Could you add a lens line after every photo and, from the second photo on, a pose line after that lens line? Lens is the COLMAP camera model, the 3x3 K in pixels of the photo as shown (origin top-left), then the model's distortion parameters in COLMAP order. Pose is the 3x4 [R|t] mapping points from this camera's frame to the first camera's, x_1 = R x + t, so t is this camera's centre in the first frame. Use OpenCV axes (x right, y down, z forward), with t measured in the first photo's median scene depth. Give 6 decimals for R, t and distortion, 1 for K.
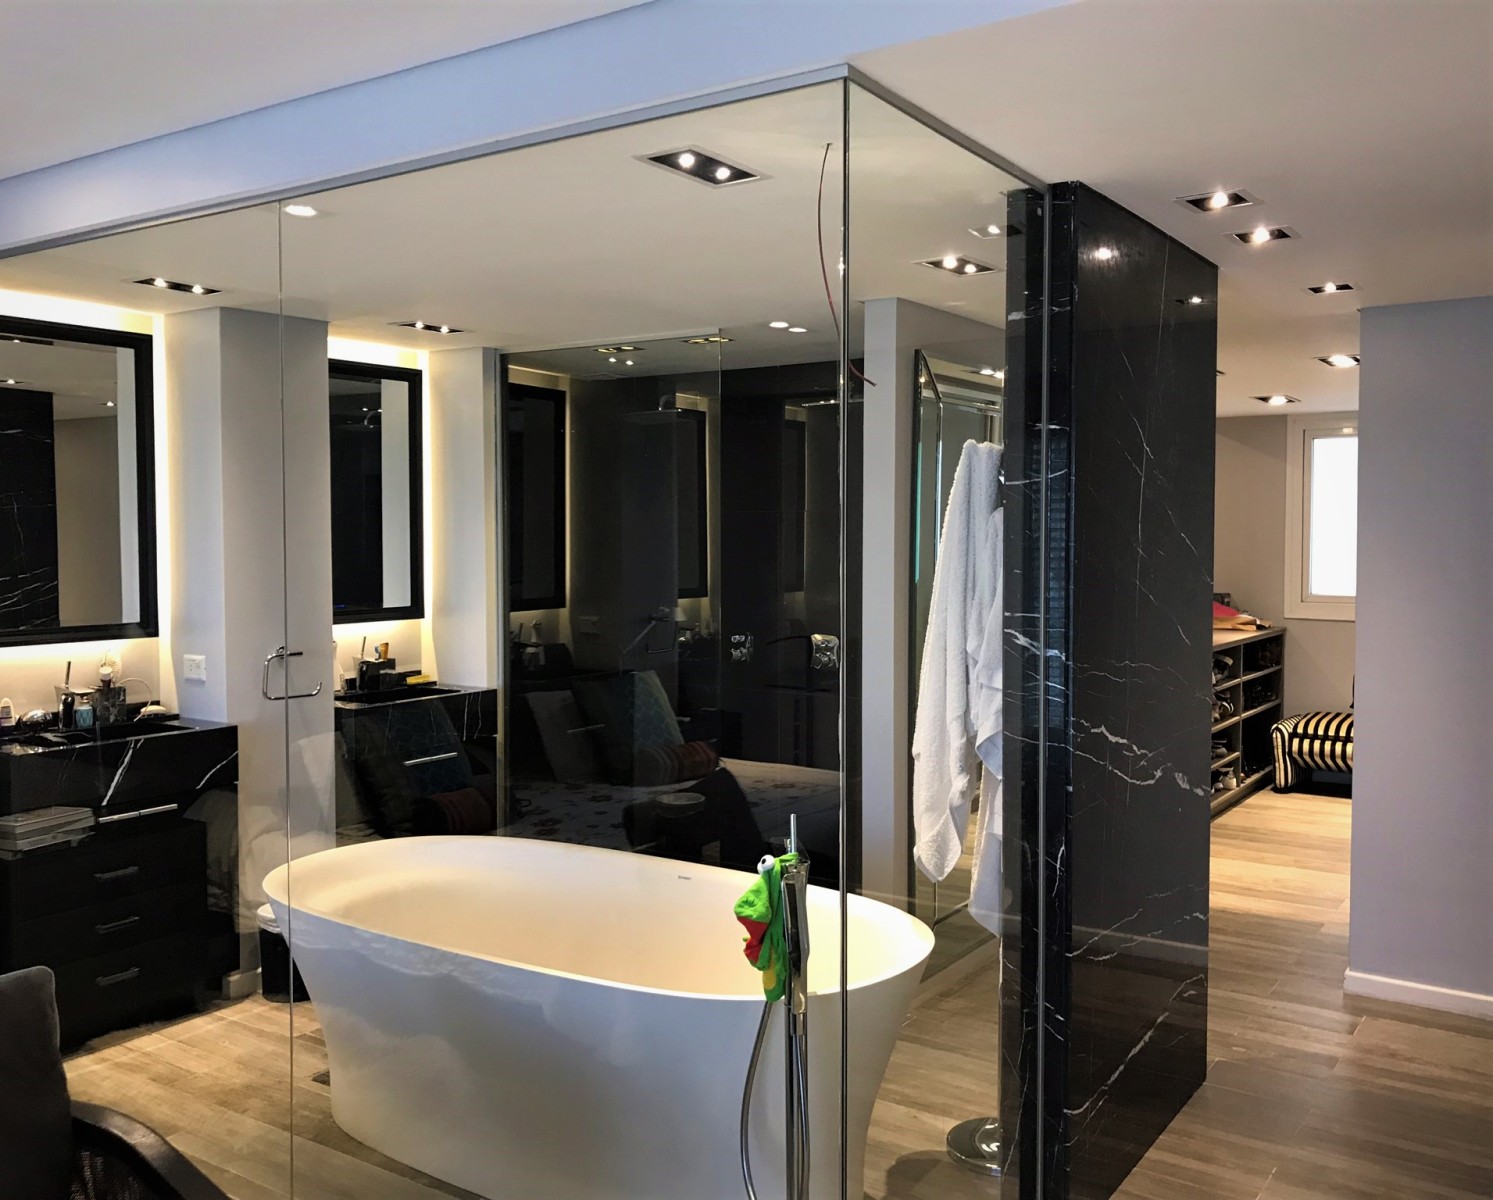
lens RADIAL K [[1266.6, 0, 746.5], [0, 1266.6, 600.0], [0, 0, 1]] dist [-0.108265, 0.000976]
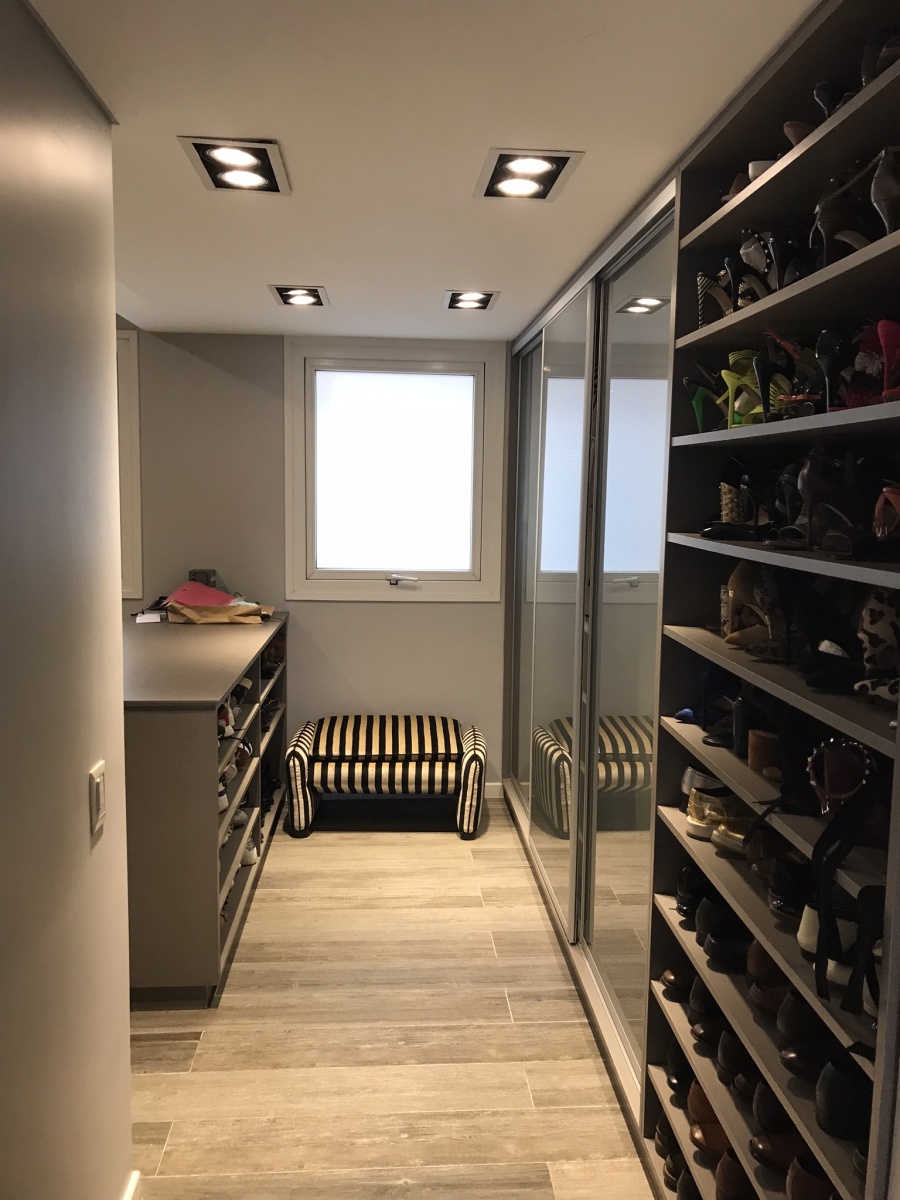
lens RADIAL K [[985.6, 0, 450.0], [0, 985.6, 600.0], [0, 0, 1]] dist [0.000514, -0.002686]
pose [[0.773920, -0.048817, 0.631399, 0.129527], [0.009987, 0.997841, 0.064908, -0.026591], [-0.633205, -0.043928, 0.772737, 0.485271]]
